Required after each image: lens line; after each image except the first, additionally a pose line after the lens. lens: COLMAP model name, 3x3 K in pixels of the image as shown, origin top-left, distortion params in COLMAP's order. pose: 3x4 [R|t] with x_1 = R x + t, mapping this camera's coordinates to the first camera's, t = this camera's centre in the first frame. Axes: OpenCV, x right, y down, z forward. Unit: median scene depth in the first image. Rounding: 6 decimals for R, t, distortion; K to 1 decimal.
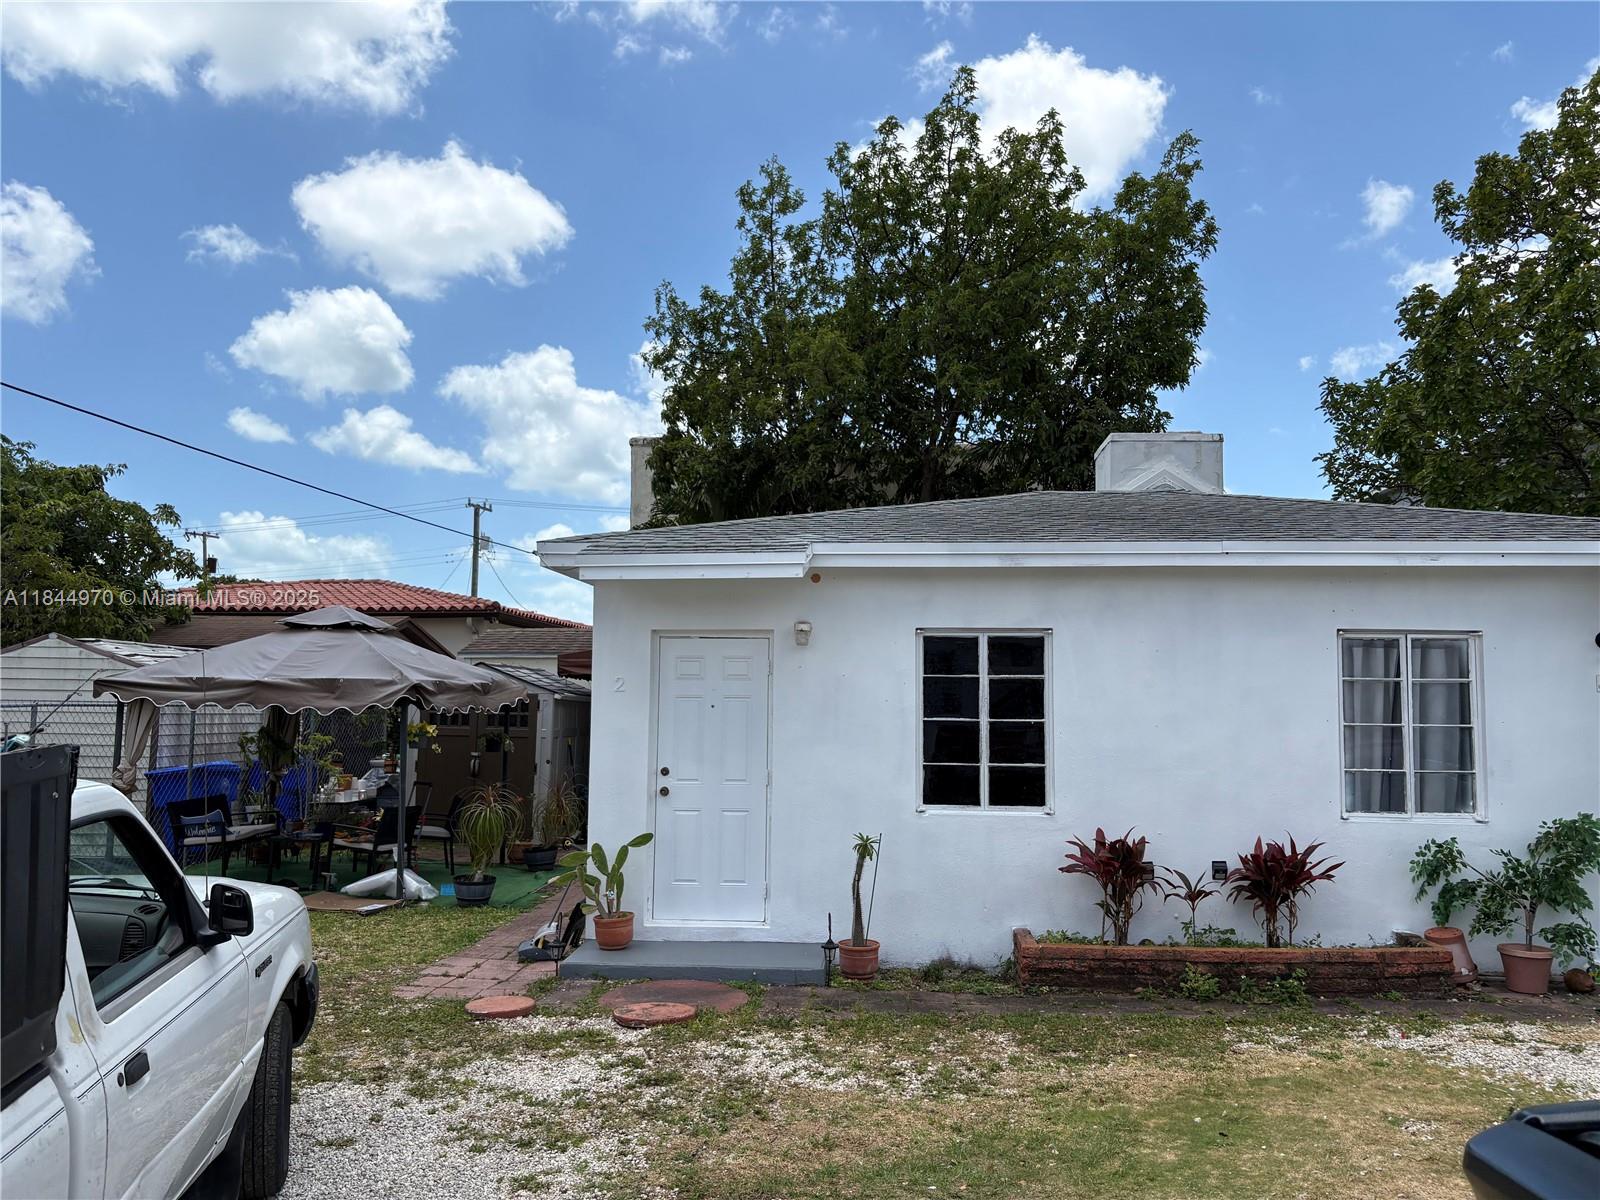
lens RADIAL K [[1237.0, 0, 799.7], [0, 1237.0, 564.0], [0, 0, 1]] dist [0.022612, -0.012054]
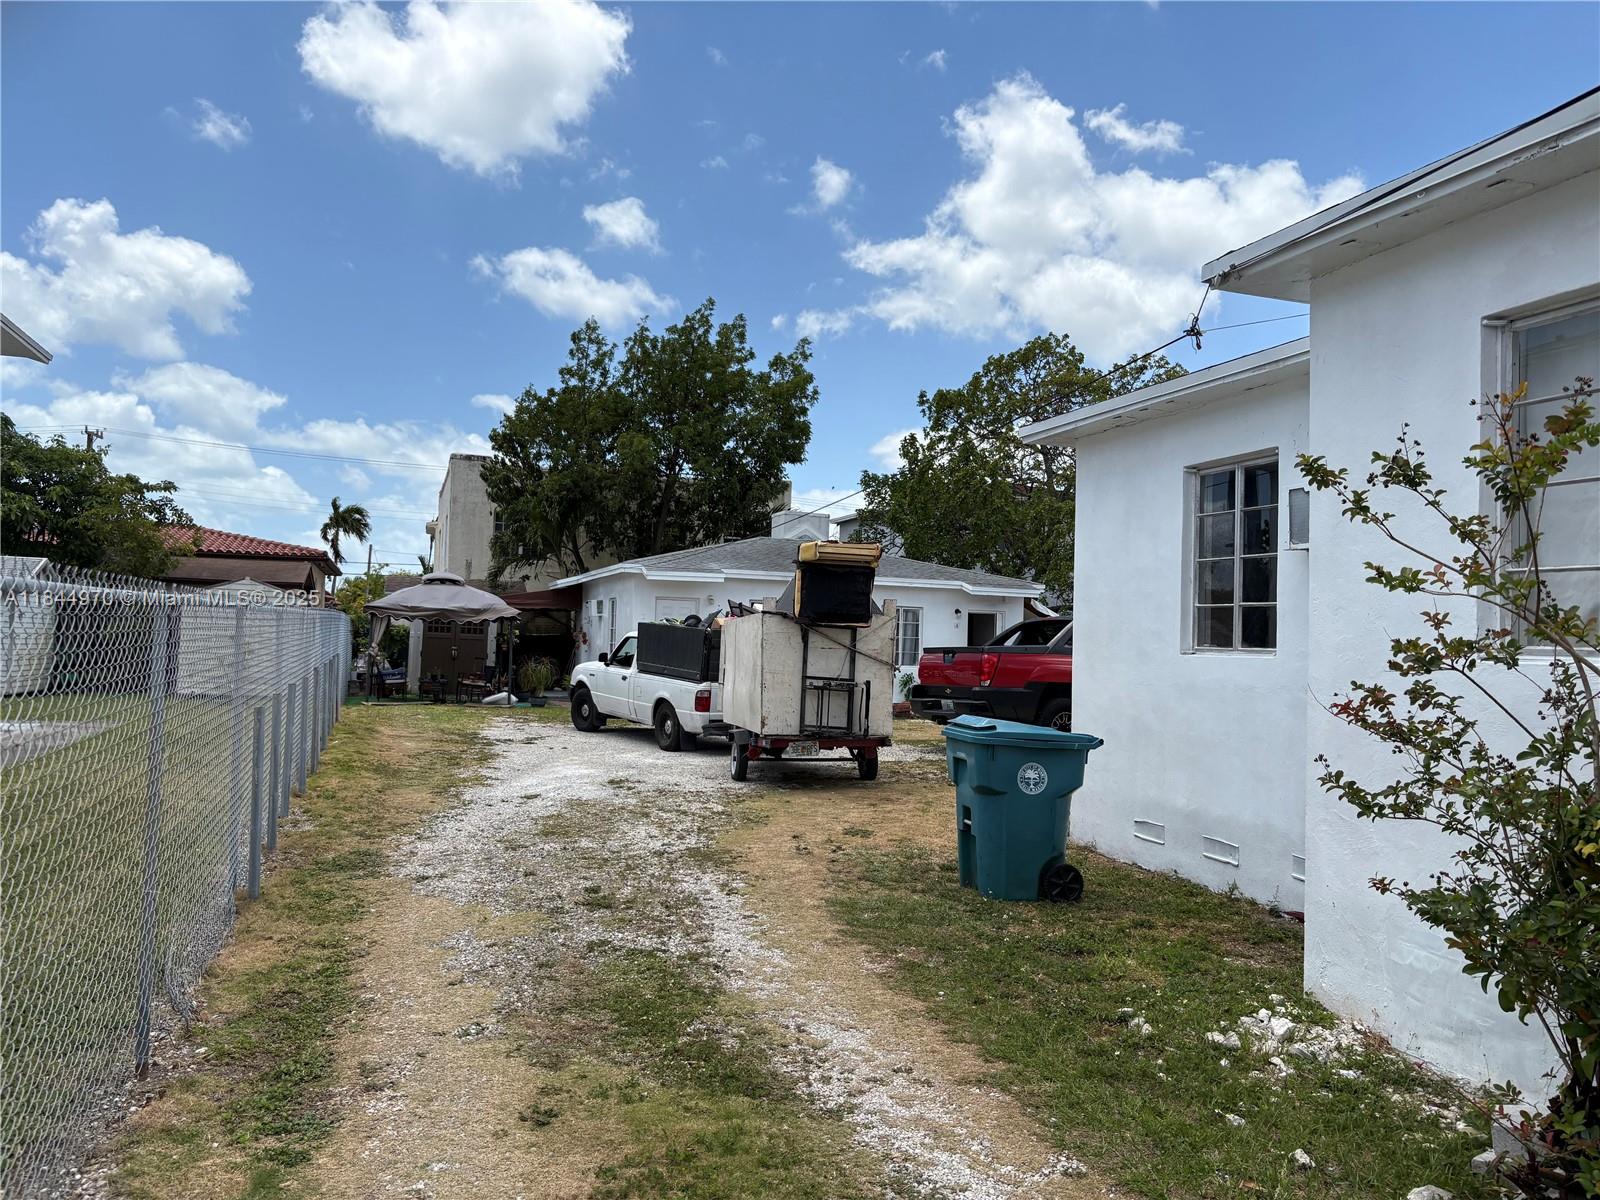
lens RADIAL K [[1206.6, 0, 817.5], [0, 1206.6, 594.7], [0, 0, 1]] dist [0.032874, -0.006447]
pose [[0.914472, 0.029399, 0.403580, -0.946692], [-0.061258, 0.995921, 0.066255, -0.168054], [-0.399986, -0.085310, 0.912542, -1.697402]]
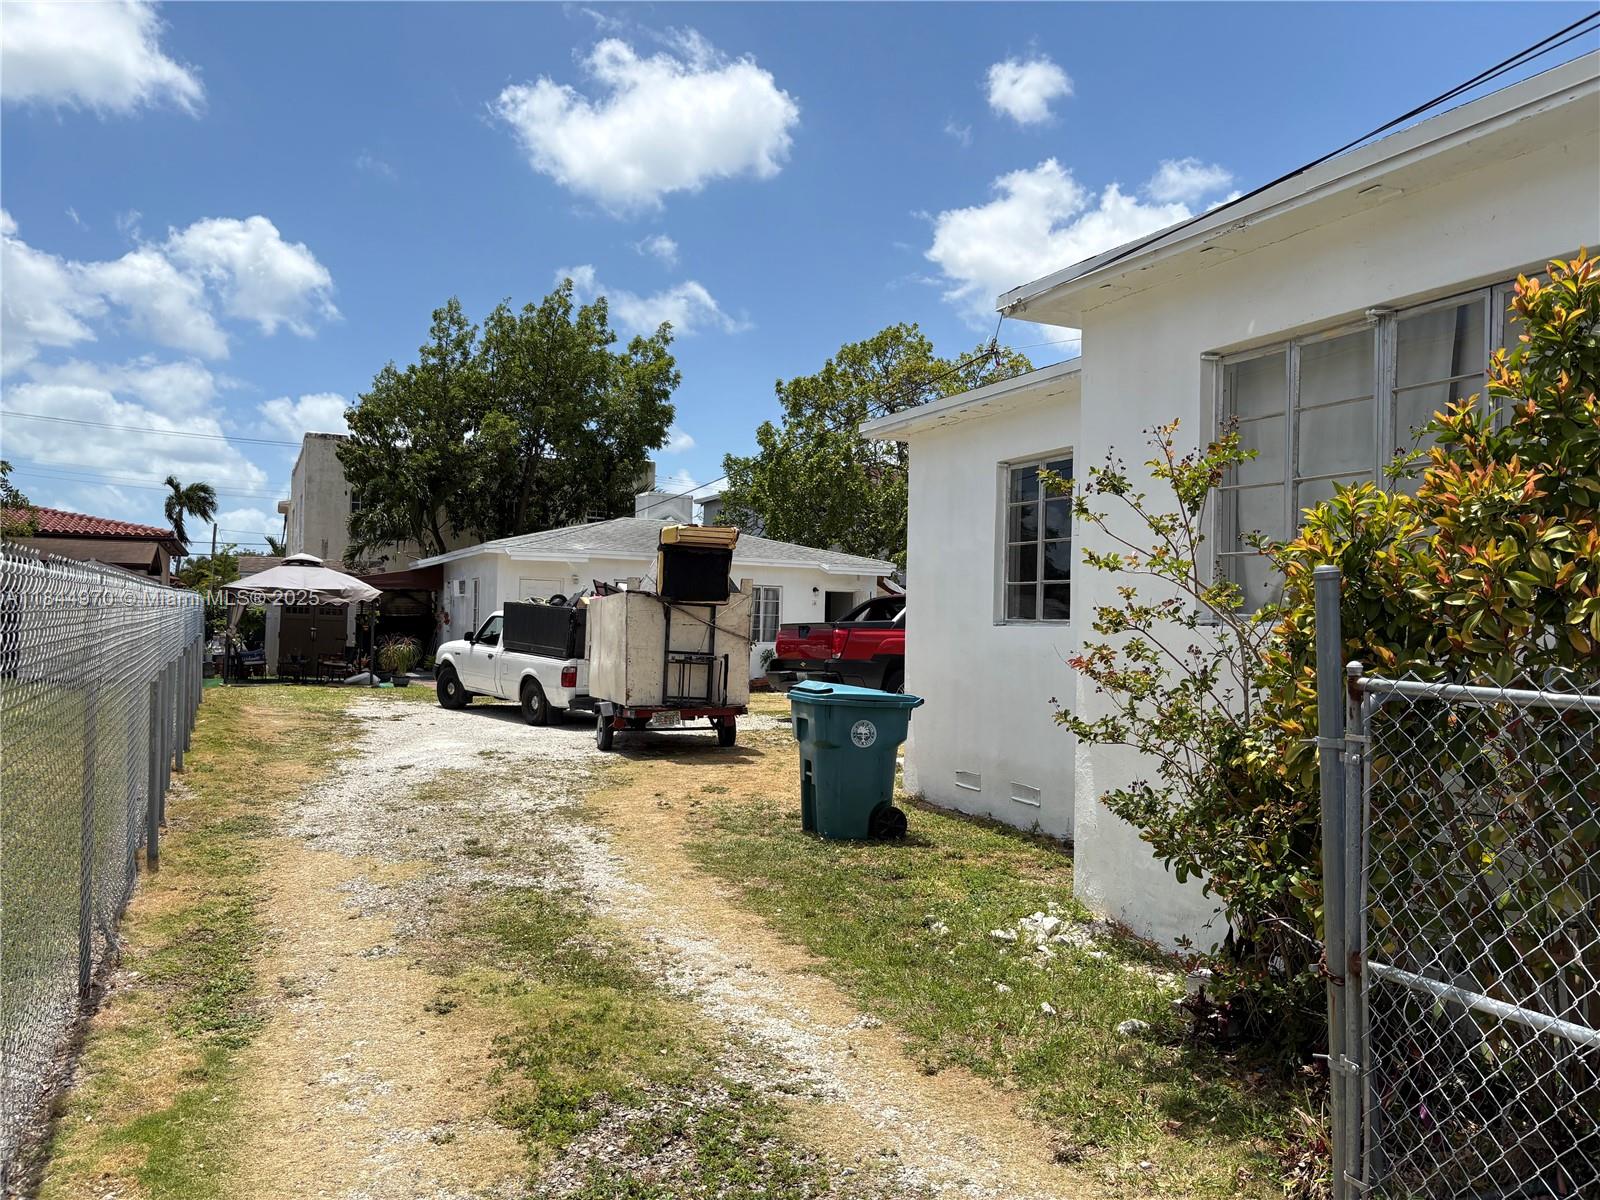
lens RADIAL K [[1194.5, 0, 800.8], [0, 1194.5, 596.6], [0, 0, 1]] dist [0.073412, -0.069773]
pose [[0.870203, 0.015712, 0.492443, -0.981994], [-0.062947, 0.994846, 0.079494, -0.176348], [-0.488656, -0.100174, 0.866707, -1.790062]]
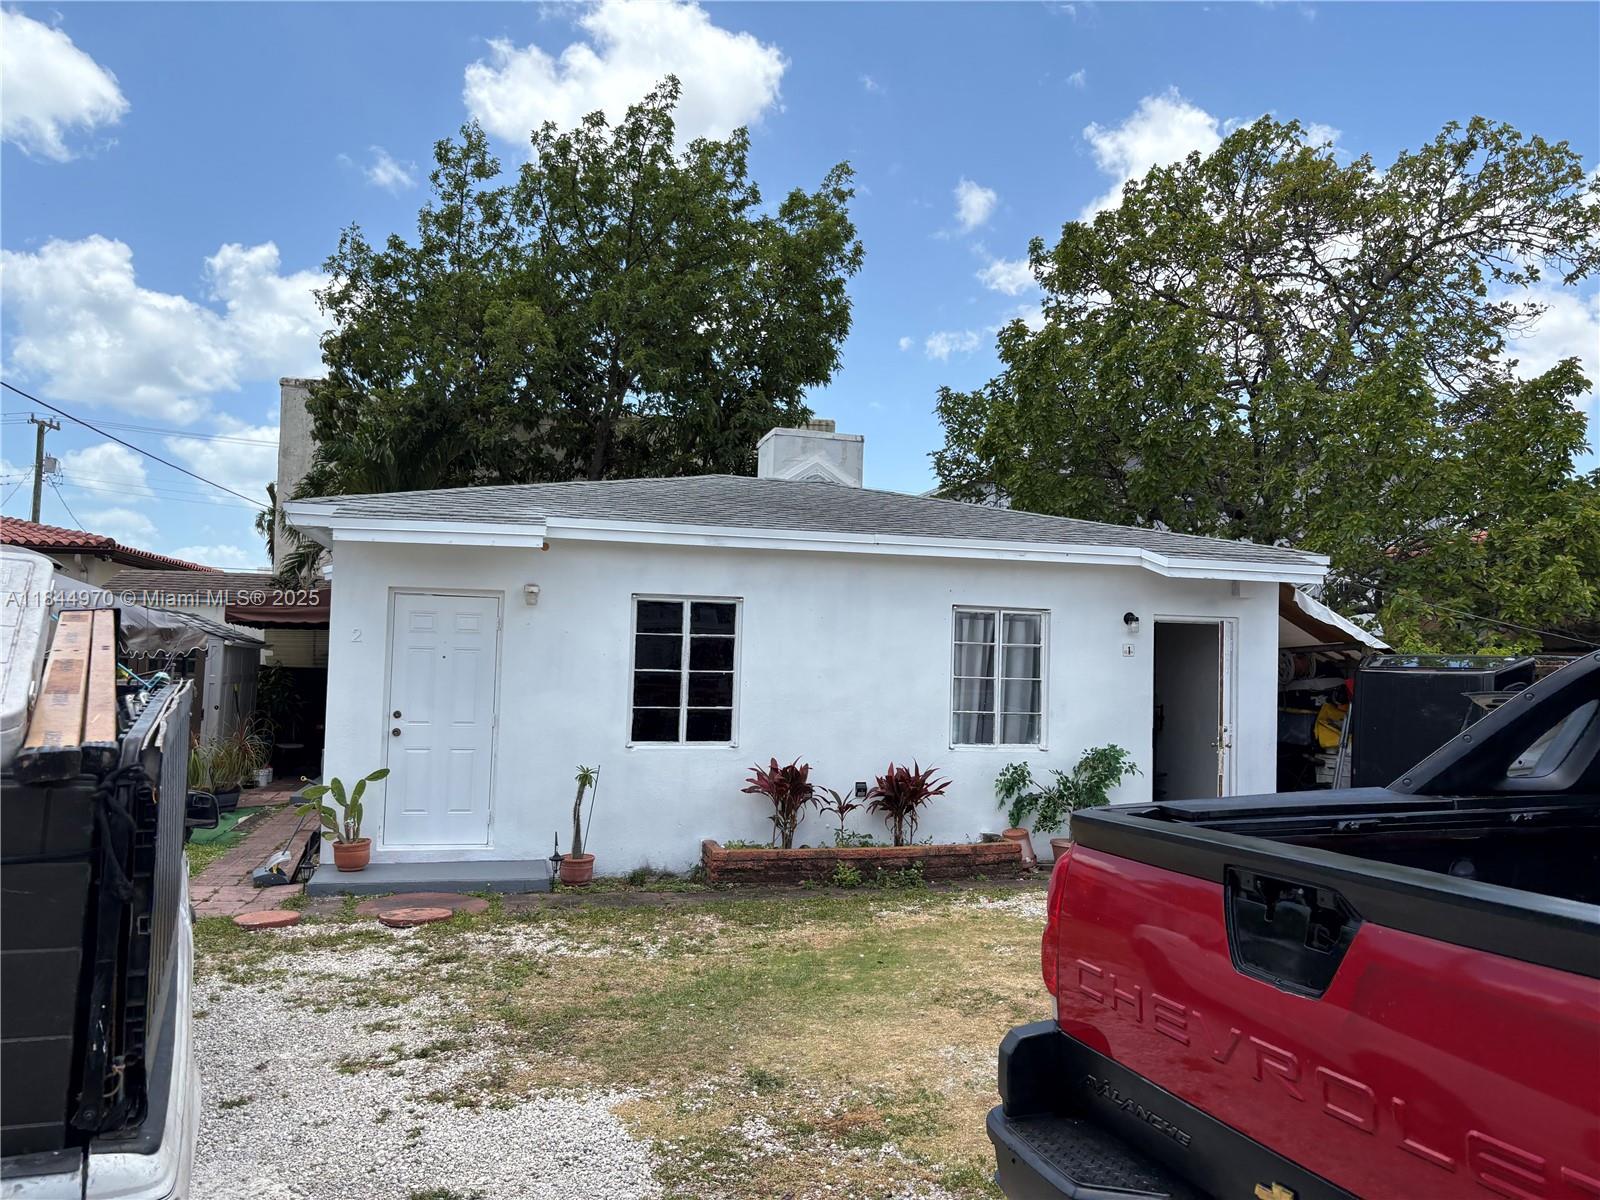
lens RADIAL K [[1253.7, 0, 797.7], [0, 1253.7, 541.4], [0, 0, 1]] dist [0.079587, -0.194410]
pose [[0.950706, 0.043631, 0.307008, -0.135884], [-0.050694, 0.998601, 0.015067, -0.026196], [-0.305921, -0.029888, 0.951588, -0.211410]]
